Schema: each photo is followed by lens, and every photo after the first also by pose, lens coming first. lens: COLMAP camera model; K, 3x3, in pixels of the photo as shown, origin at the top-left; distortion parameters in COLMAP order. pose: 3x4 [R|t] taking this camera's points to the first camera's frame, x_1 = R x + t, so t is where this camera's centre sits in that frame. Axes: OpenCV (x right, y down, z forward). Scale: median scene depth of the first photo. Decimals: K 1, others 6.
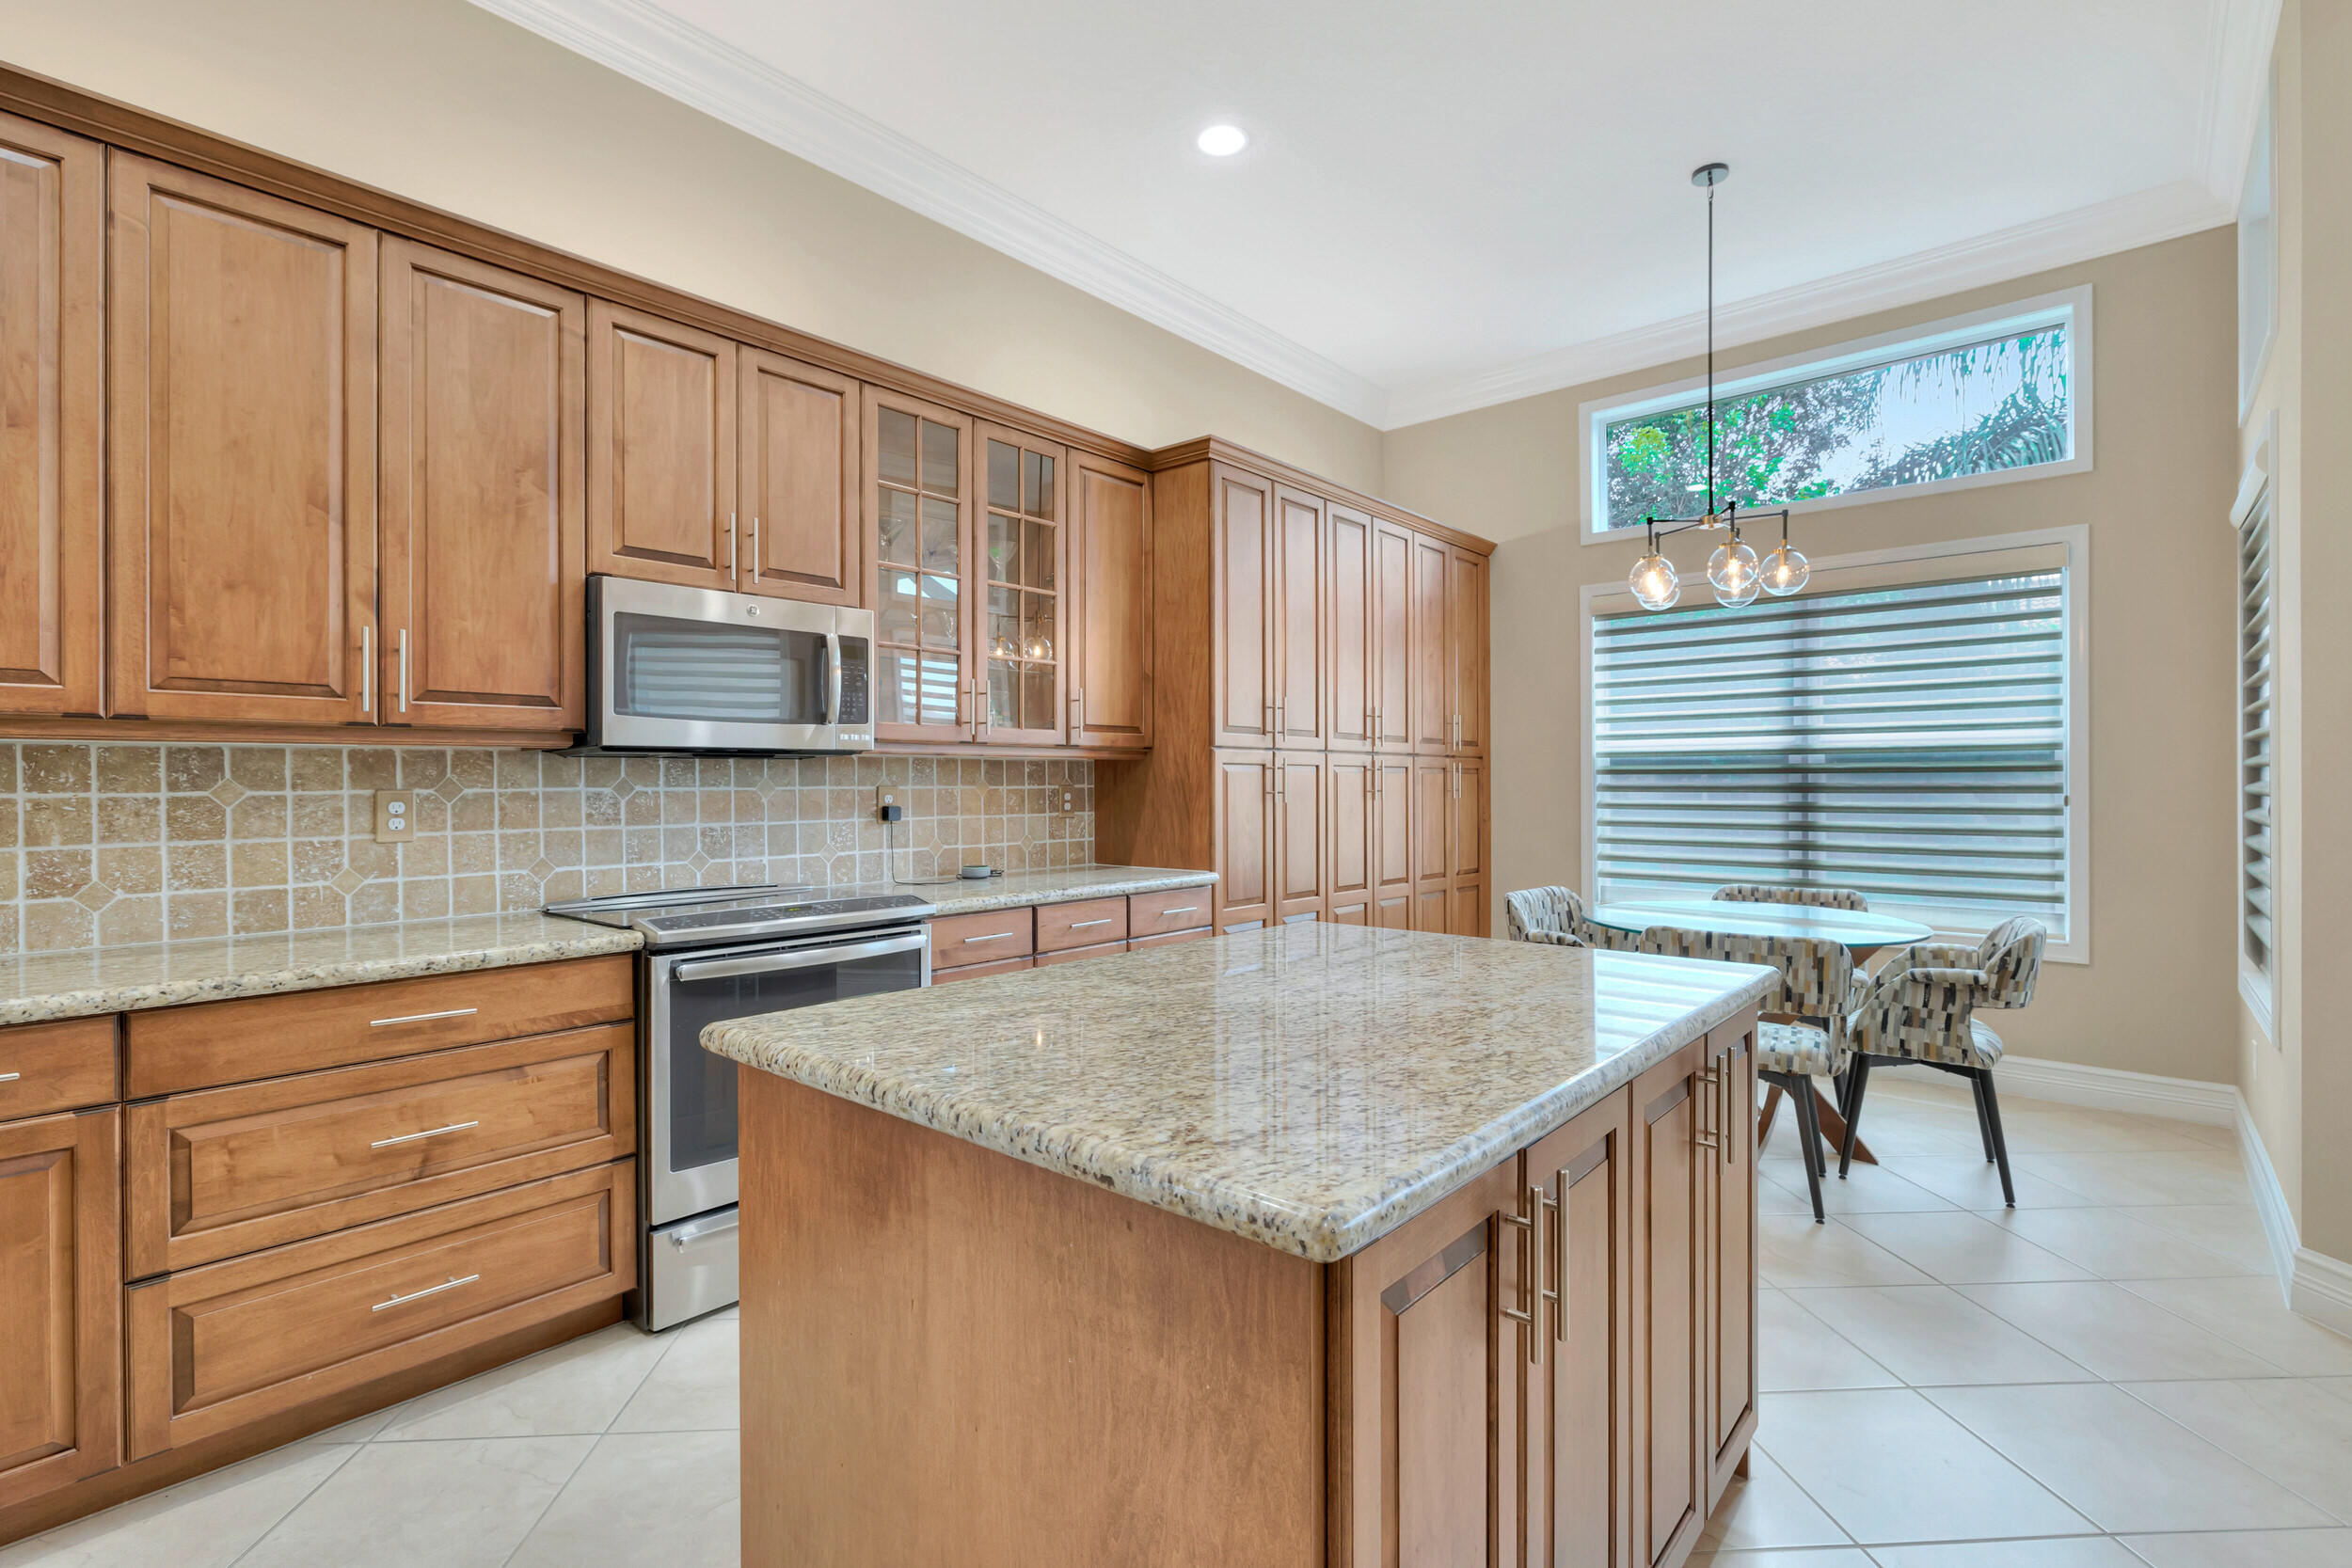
lens RADIAL K [[1085.9, 0, 1163.0], [0, 1085.9, 776.3], [0, 0, 1]] dist [-0.006000, 0.001205]
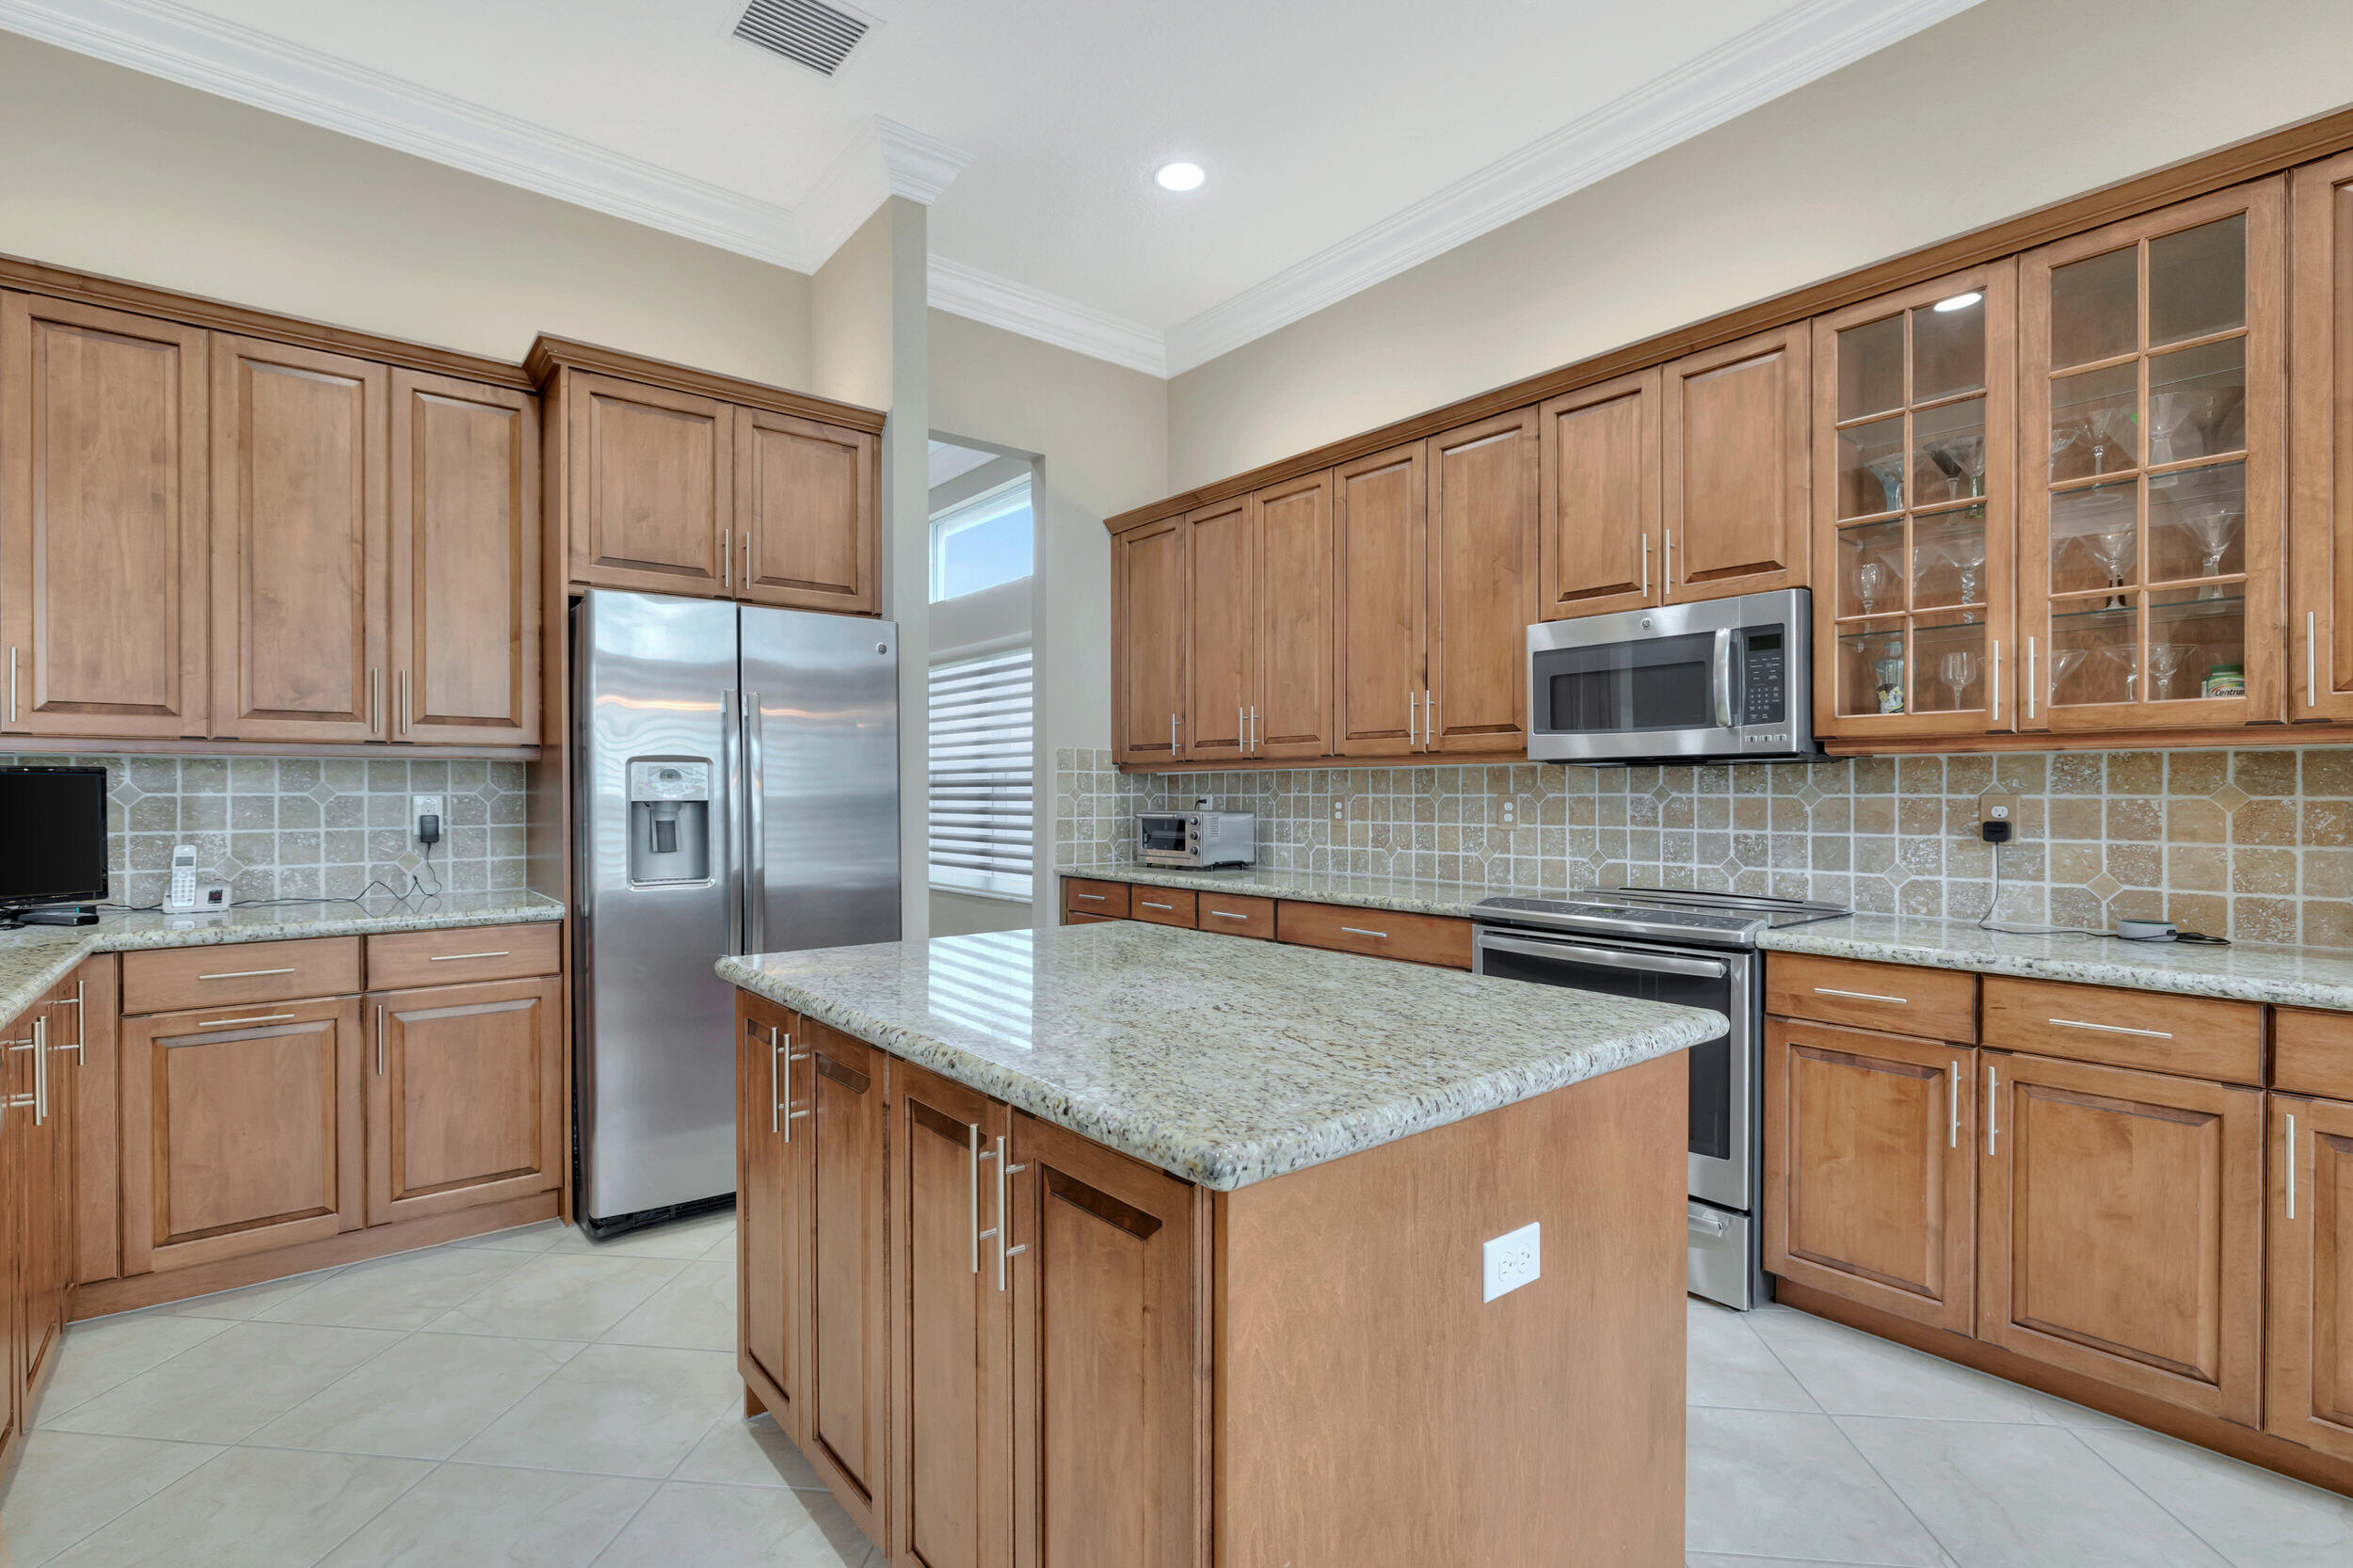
lens RADIAL K [[1086.5, 0, 1164.1], [0, 1086.5, 793.8], [0, 0, 1]] dist [-0.006000, 0.001205]
pose [[-0.172542, 0.005241, -0.984988, 0.655096], [0.005606, 0.999975, 0.004339, 0.002629], [0.984986, -0.004774, -0.172567, 0.652416]]
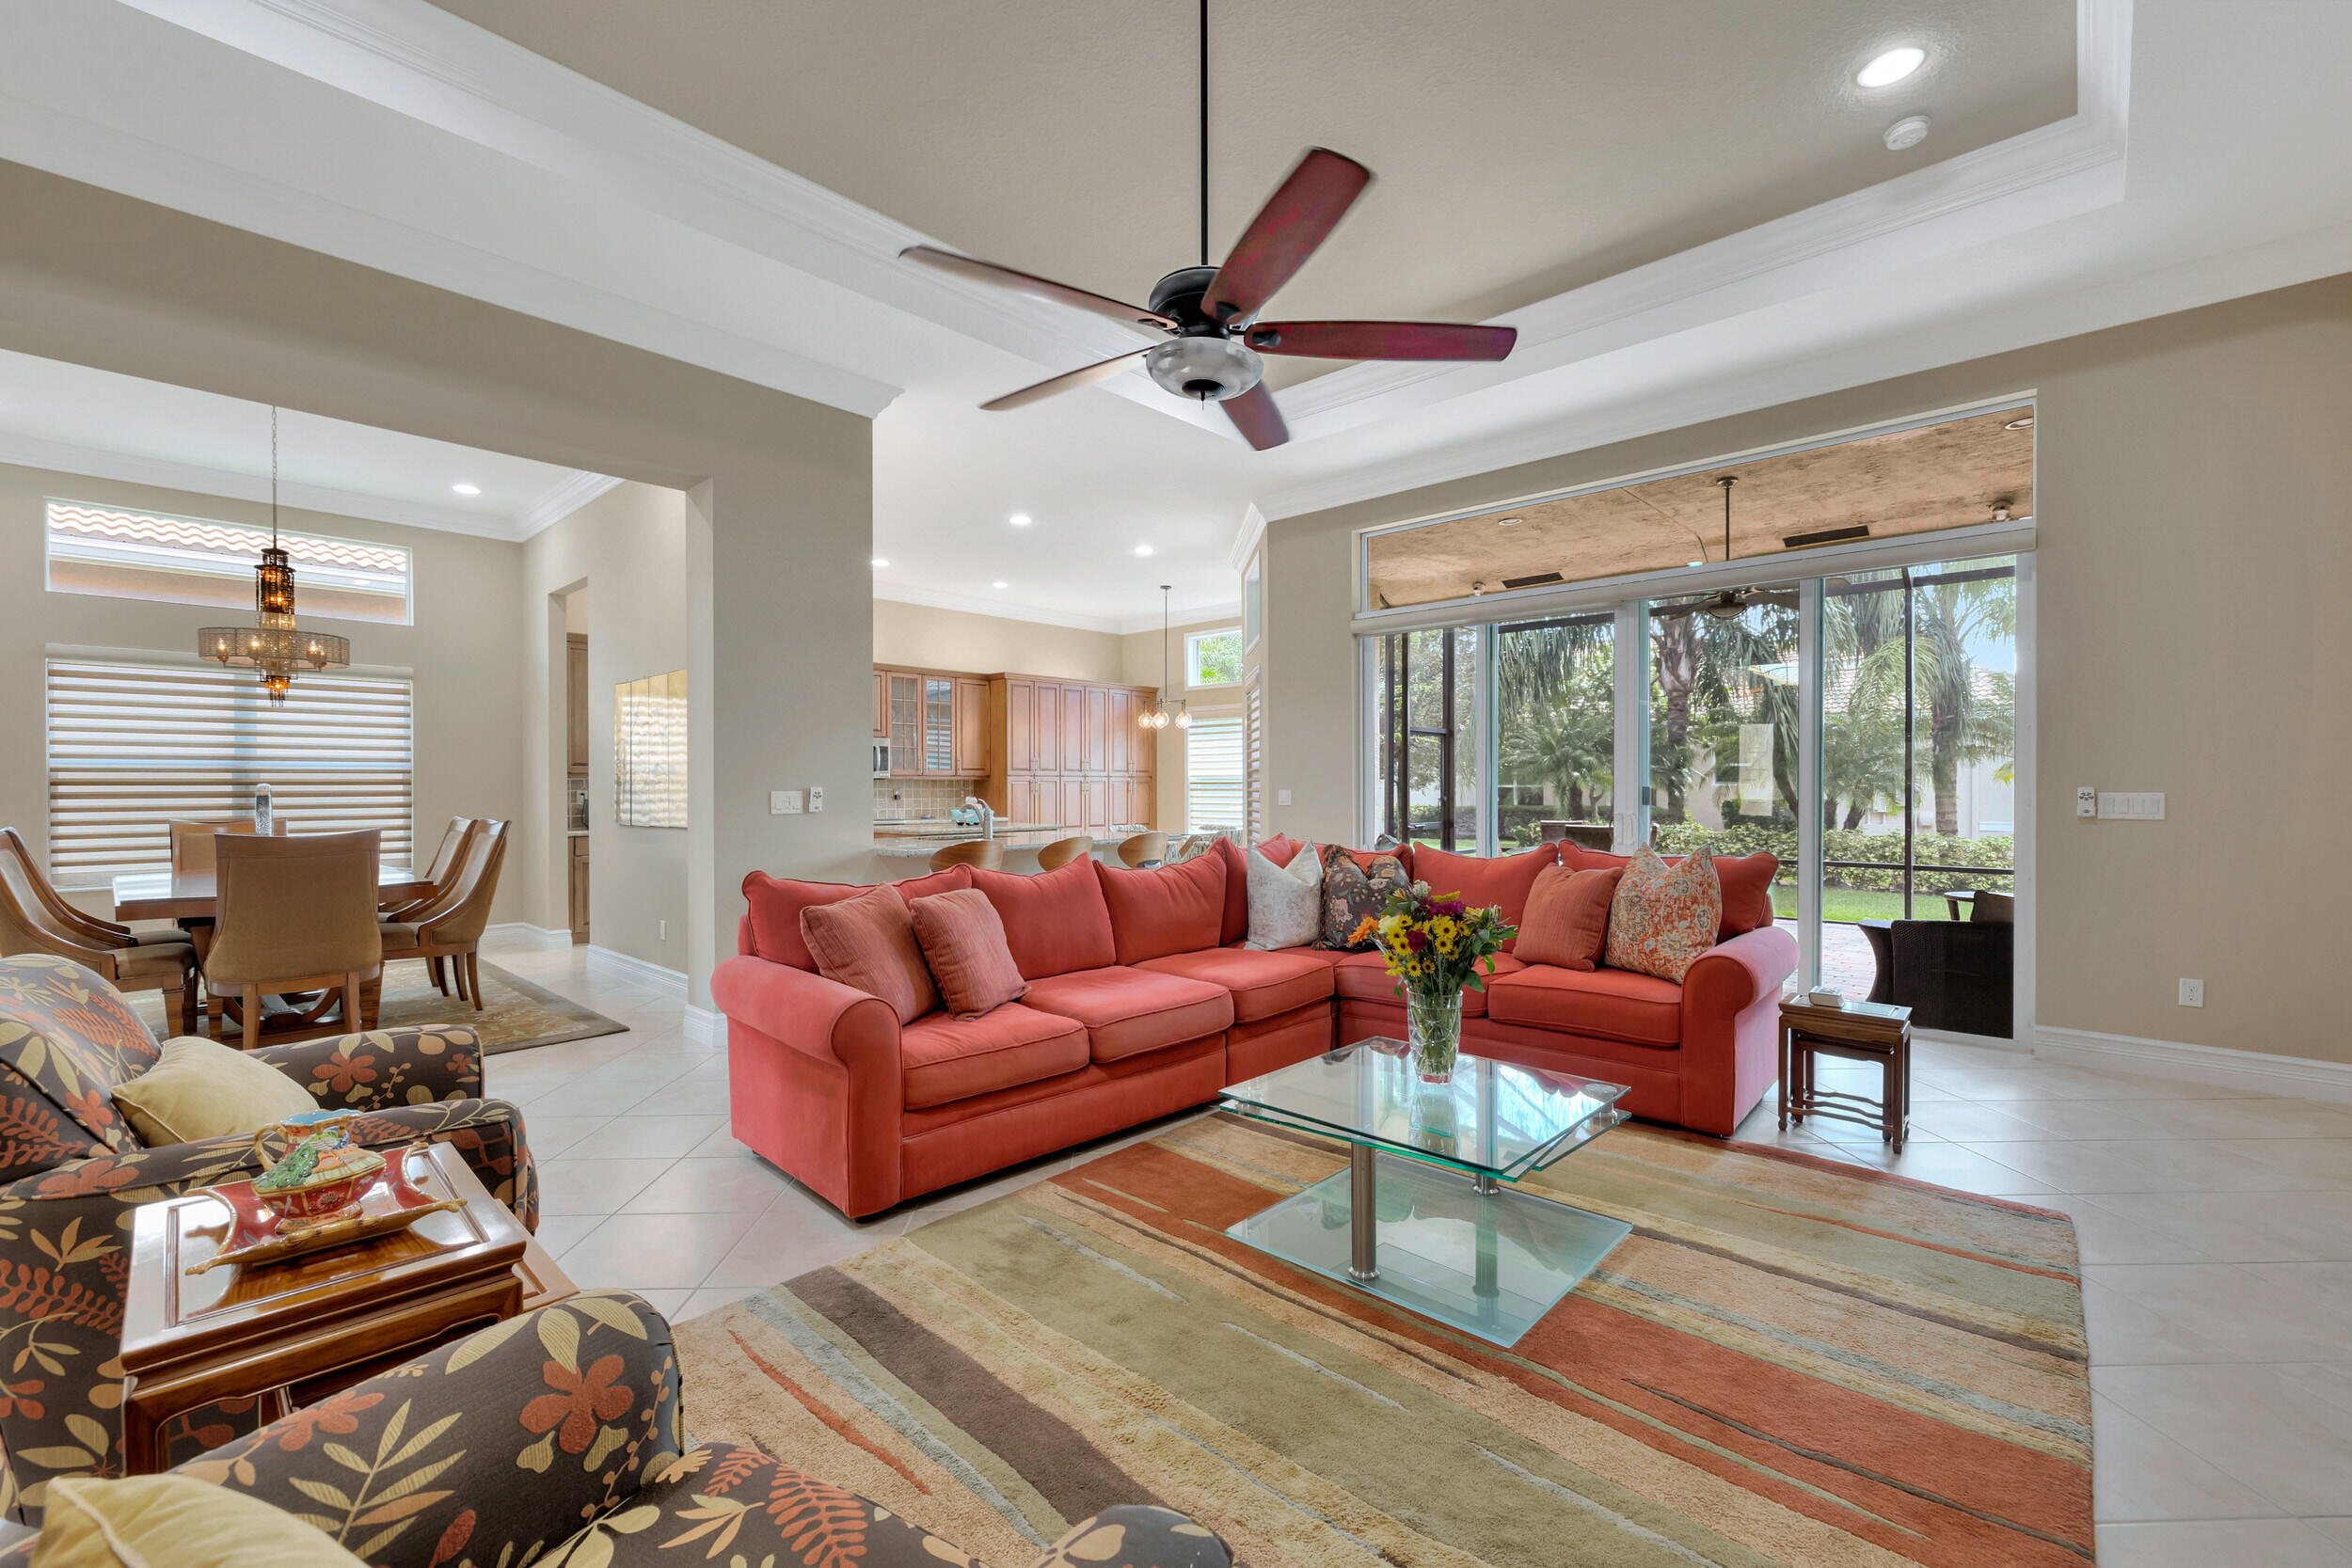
lens RADIAL K [[1000.8, 0, 1176.9], [0, 1000.8, 778.4], [0, 0, 1]] dist [0.000932, -0.000005]
pose [[0.999437, -0.001608, -0.033506, 0.761600], [0.001465, 0.999990, -0.004280, -0.009037], [0.033512, 0.004229, 0.999429, -2.179194]]
